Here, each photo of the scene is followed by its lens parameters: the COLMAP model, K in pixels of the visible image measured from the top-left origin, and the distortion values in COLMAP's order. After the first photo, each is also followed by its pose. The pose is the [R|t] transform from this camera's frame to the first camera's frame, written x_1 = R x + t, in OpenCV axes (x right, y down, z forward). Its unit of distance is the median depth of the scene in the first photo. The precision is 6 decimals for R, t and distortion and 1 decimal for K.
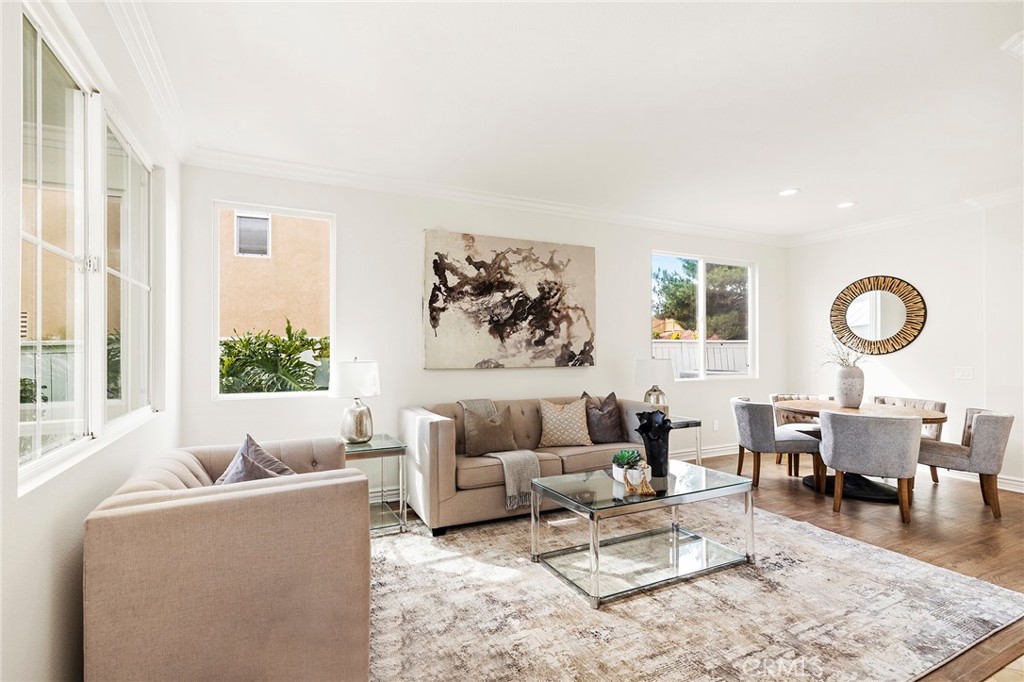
lens RADIAL K [[459.4, 0, 476.2], [0, 459.4, 343.0], [0, 0, 1]] dist [-0.003819, 0.001023]
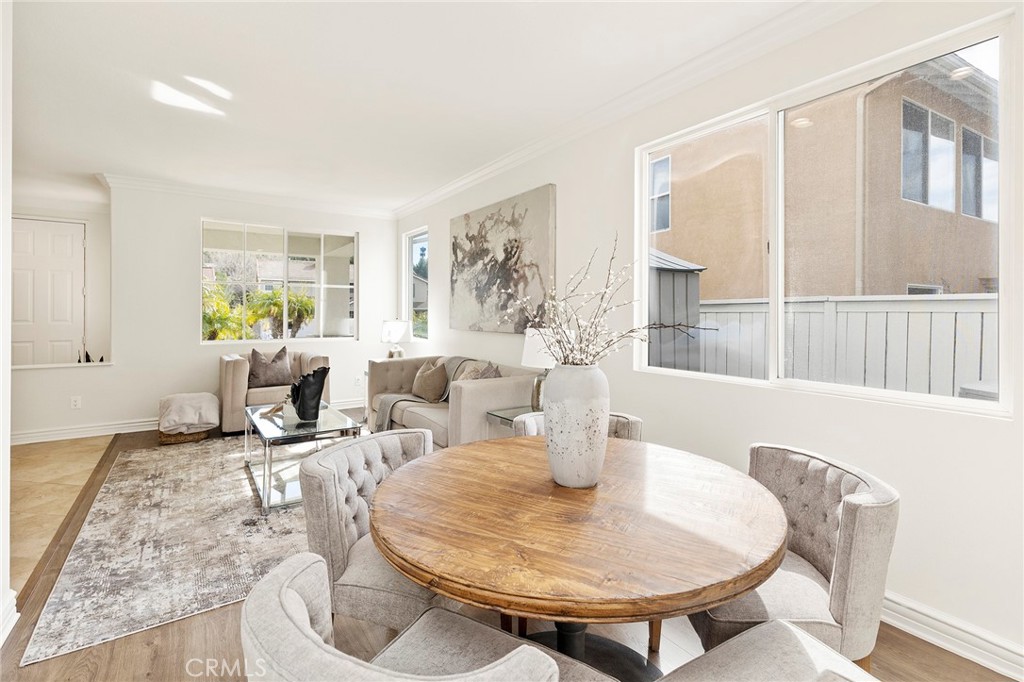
lens RADIAL K [[459.4, 0, 520.2], [0, 459.4, 316.3], [0, 0, 1]] dist [-0.003819, 0.001023]
pose [[0.200177, 0.007831, -0.979729, 1.081367], [0.004491, 0.999950, 0.008910, 0.010479], [0.979750, -0.006183, 0.200131, 0.847934]]
